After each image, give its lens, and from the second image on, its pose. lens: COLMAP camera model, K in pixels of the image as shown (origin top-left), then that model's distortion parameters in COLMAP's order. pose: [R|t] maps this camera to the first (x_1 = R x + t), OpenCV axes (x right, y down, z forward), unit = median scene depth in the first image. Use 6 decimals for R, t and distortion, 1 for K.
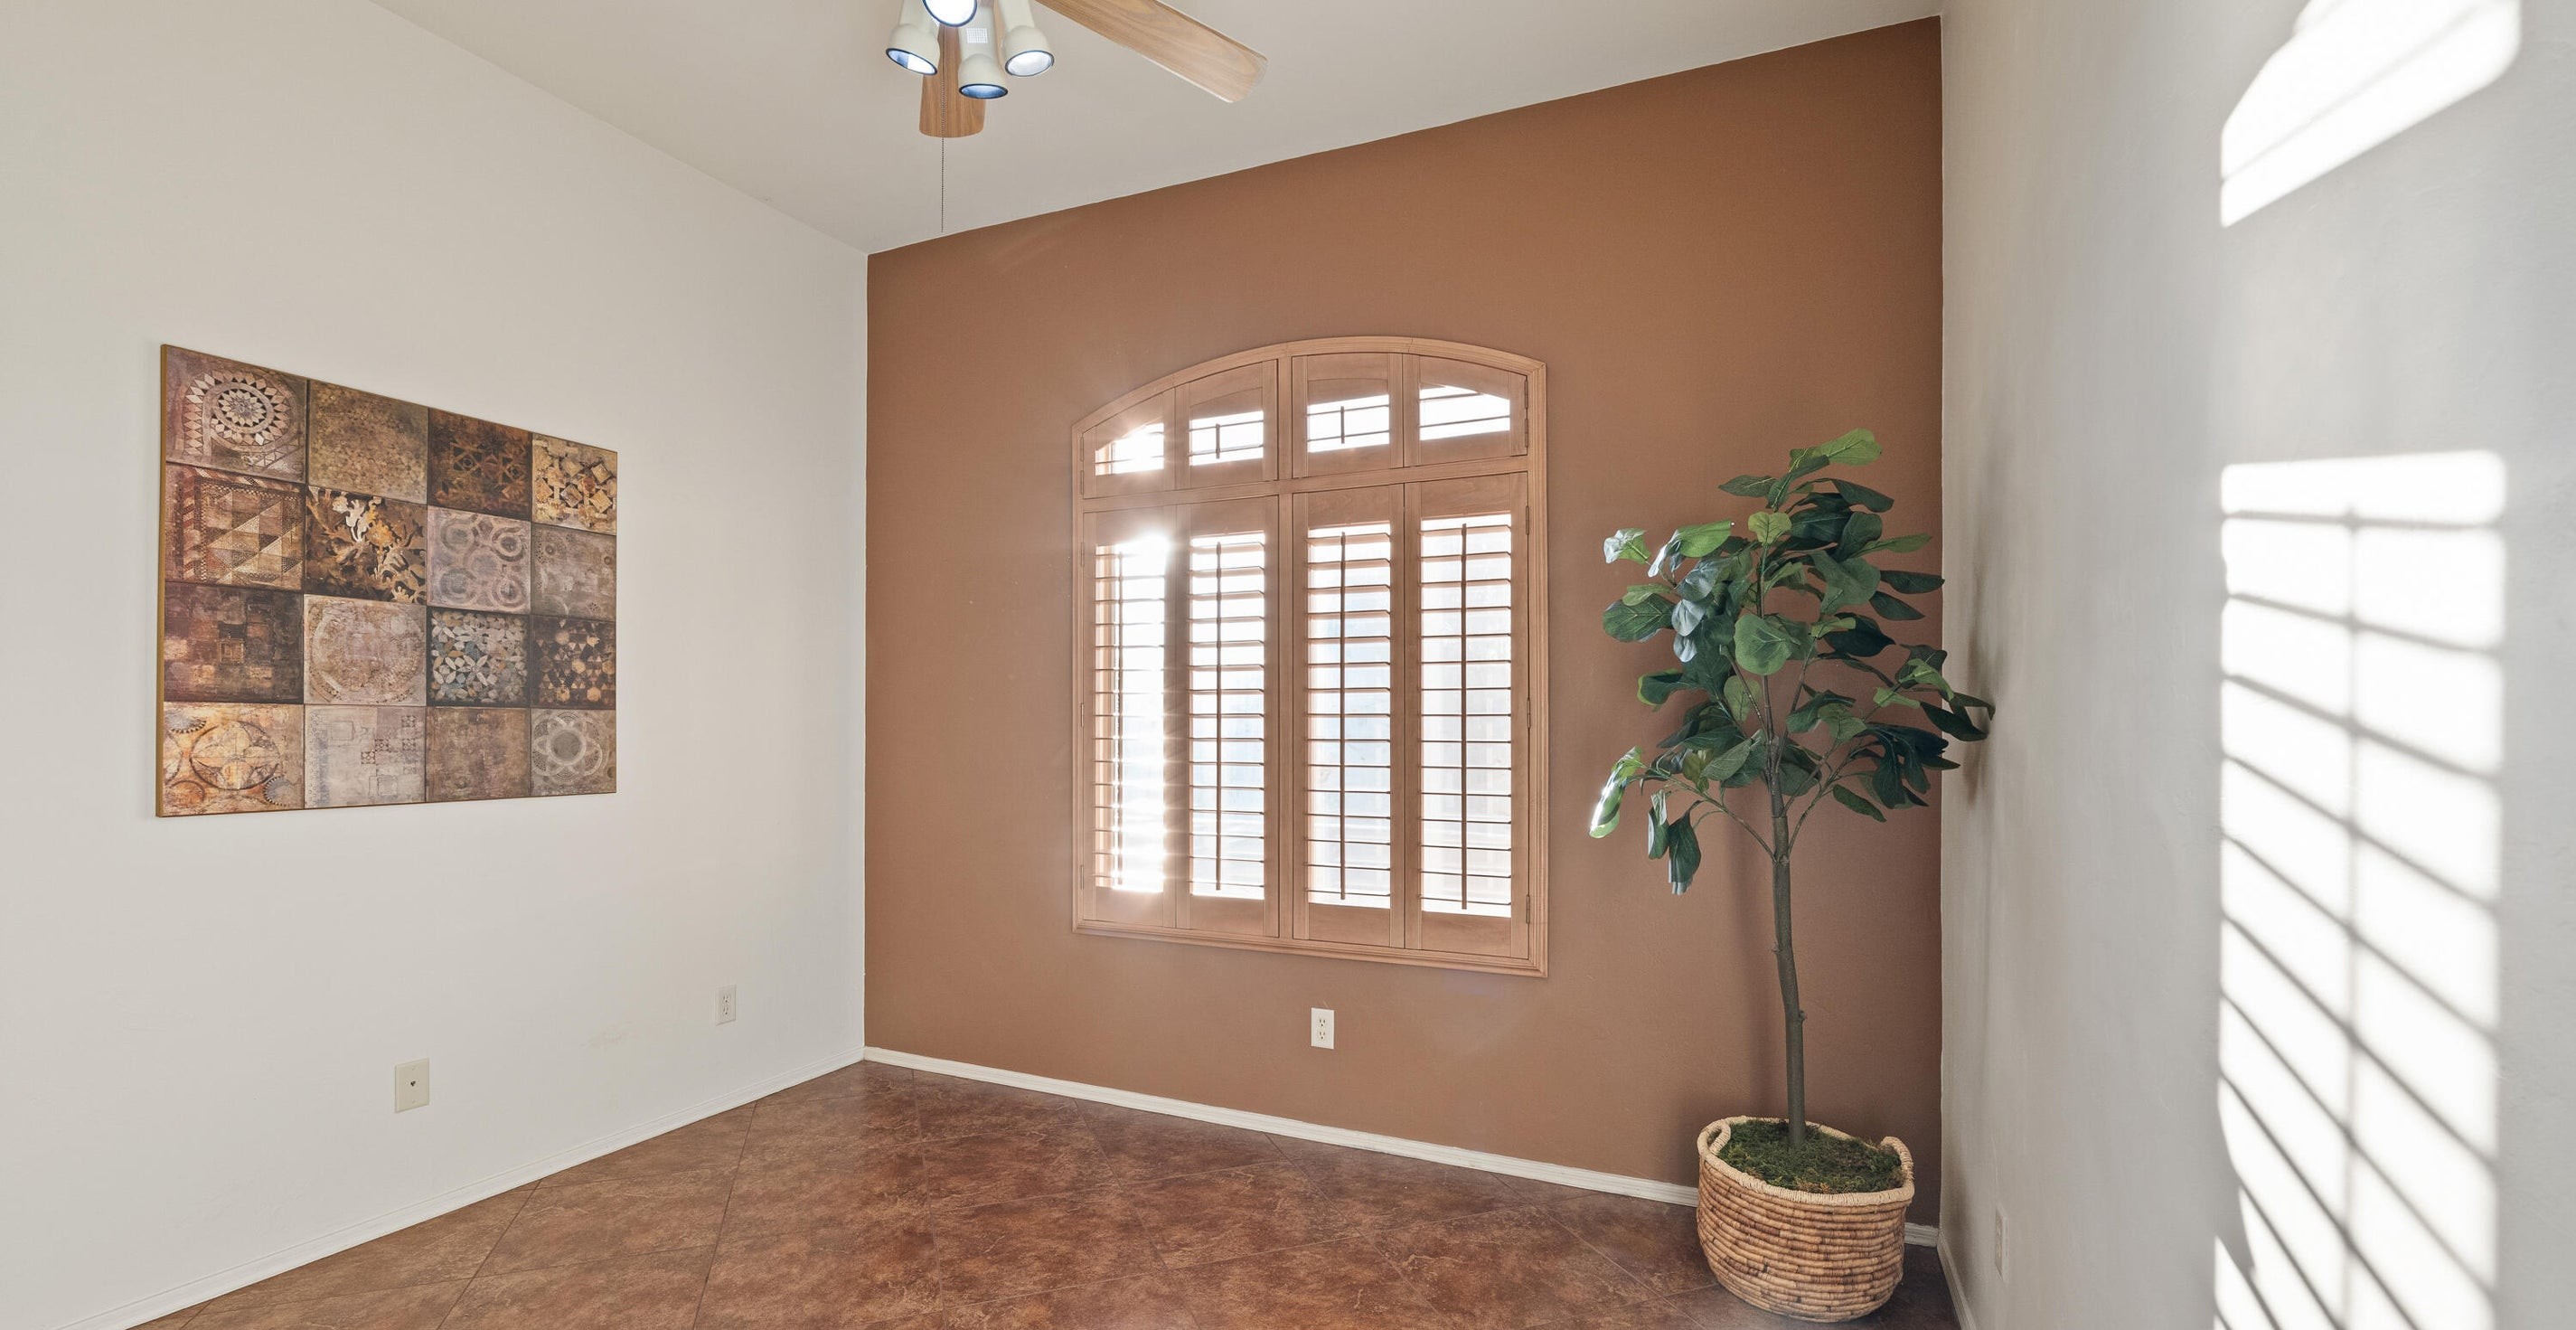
lens RADIAL K [[1096.0, 0, 1288.5], [0, 1096.0, 722.8], [0, 0, 1]] dist [-0.002024, -0.000085]
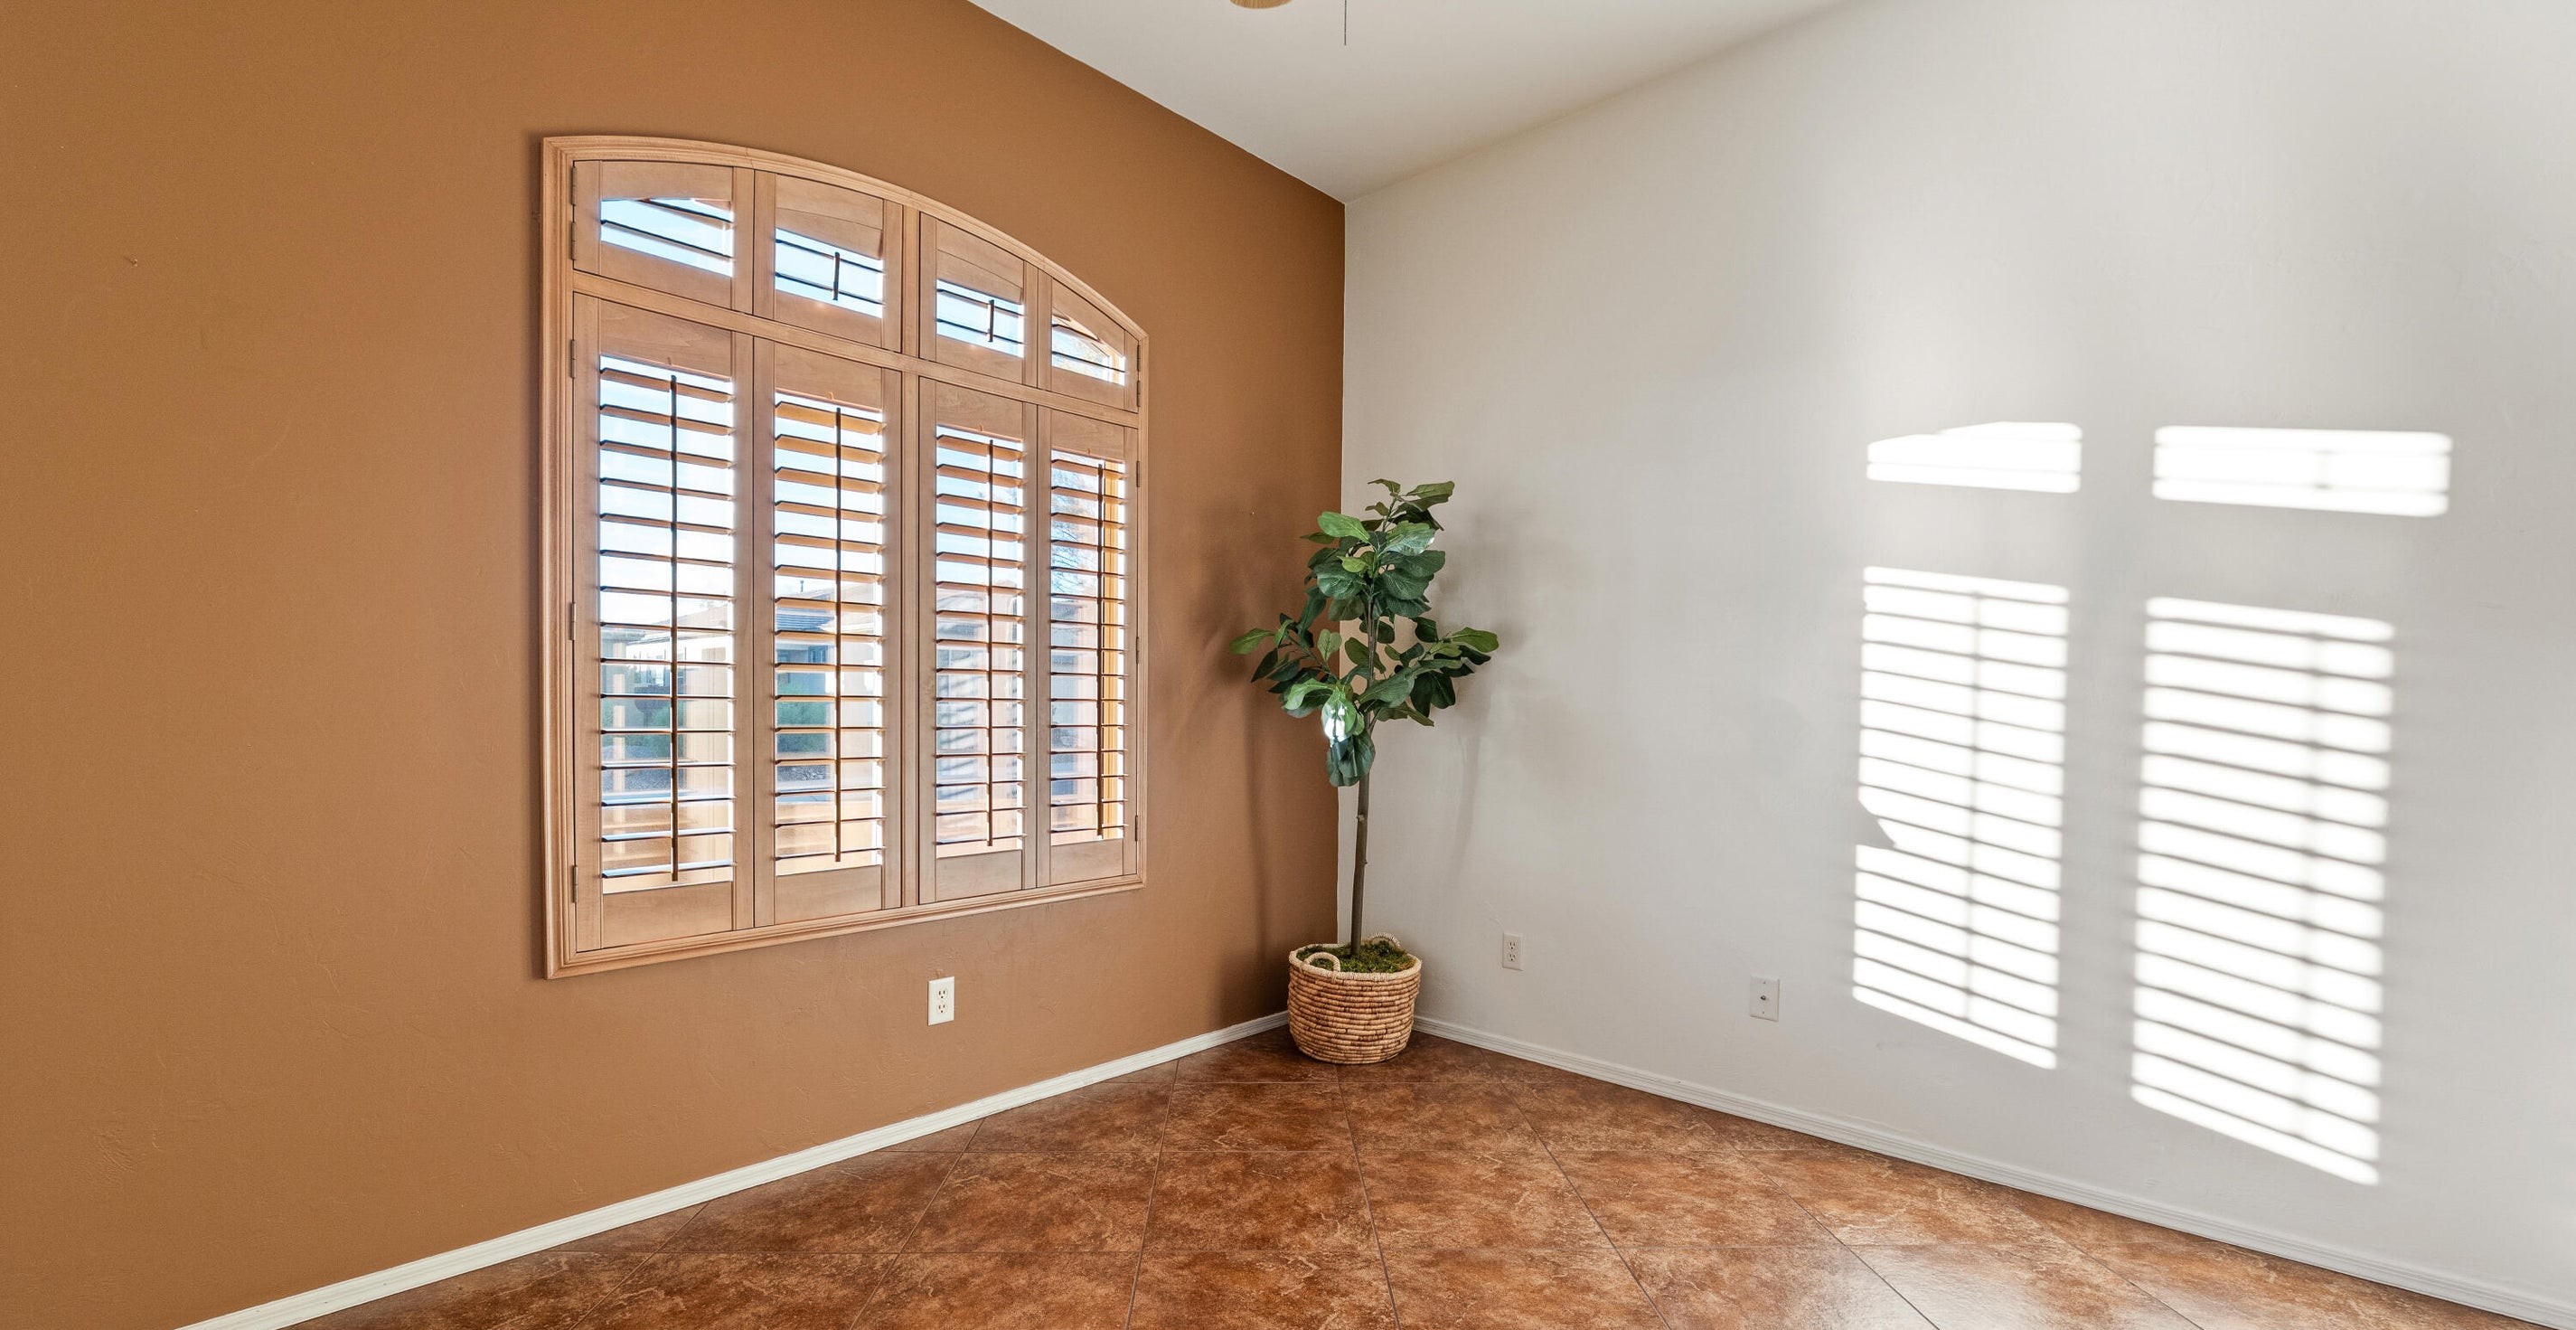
lens RADIAL K [[1067.9, 0, 1288.2], [0, 1067.9, 712.3], [0, 0, 1]] dist [0.000948, 0.000024]
pose [[0.330107, -0.008023, 0.943909, -0.731572], [-0.008171, 0.999902, 0.011357, 0.039603], [-0.943908, -0.011461, 0.330009, 0.494811]]
